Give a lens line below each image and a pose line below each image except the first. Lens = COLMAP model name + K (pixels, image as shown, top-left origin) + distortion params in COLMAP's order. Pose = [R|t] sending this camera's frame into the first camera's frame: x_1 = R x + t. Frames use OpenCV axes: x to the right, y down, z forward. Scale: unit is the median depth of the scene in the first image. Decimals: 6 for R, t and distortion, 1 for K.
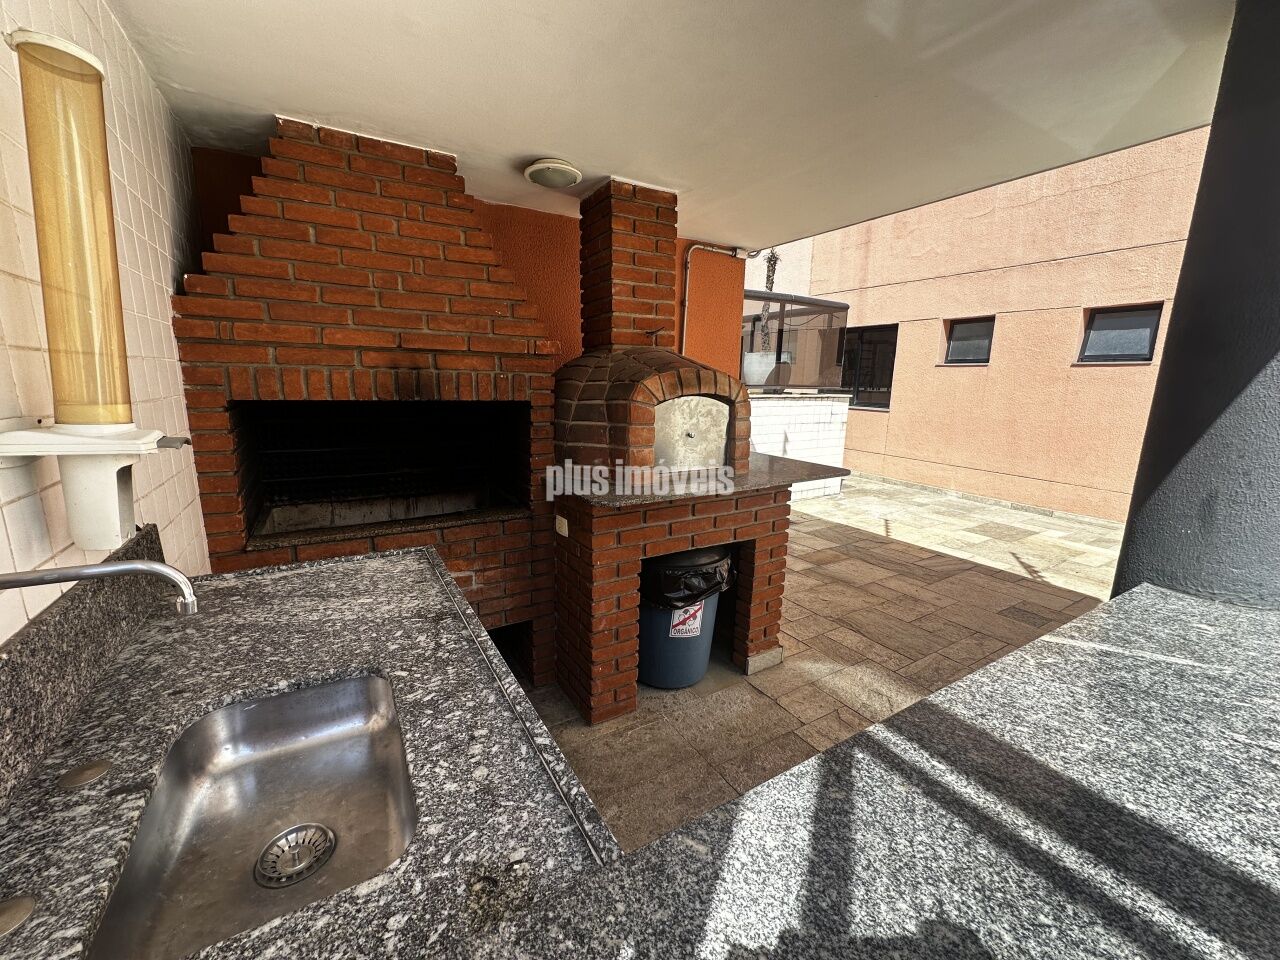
lens RADIAL K [[512.7, 0, 639.6], [0, 512.7, 478.7], [0, 0, 1]] dist [-0.000768, 0.000764]
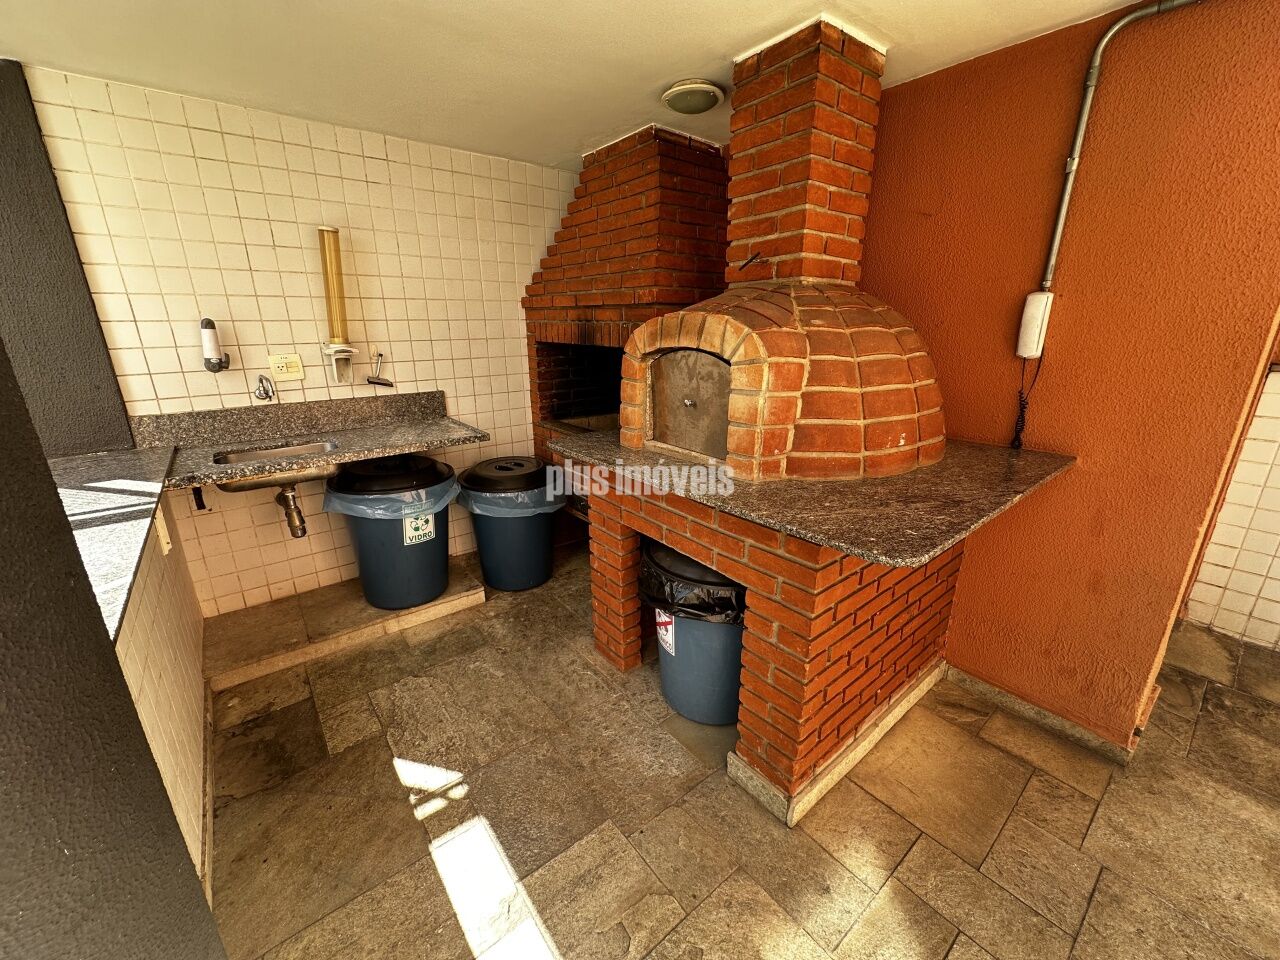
lens RADIAL K [[512.7, 0, 640.3], [0, 512.7, 479.9], [0, 0, 1]] dist [-0.000768, 0.000764]
pose [[0.135100, 0.274306, -0.952105, 0.849367], [-0.185662, 0.950903, 0.247615, -0.152736], [0.973282, 0.143317, 0.179396, 0.821020]]
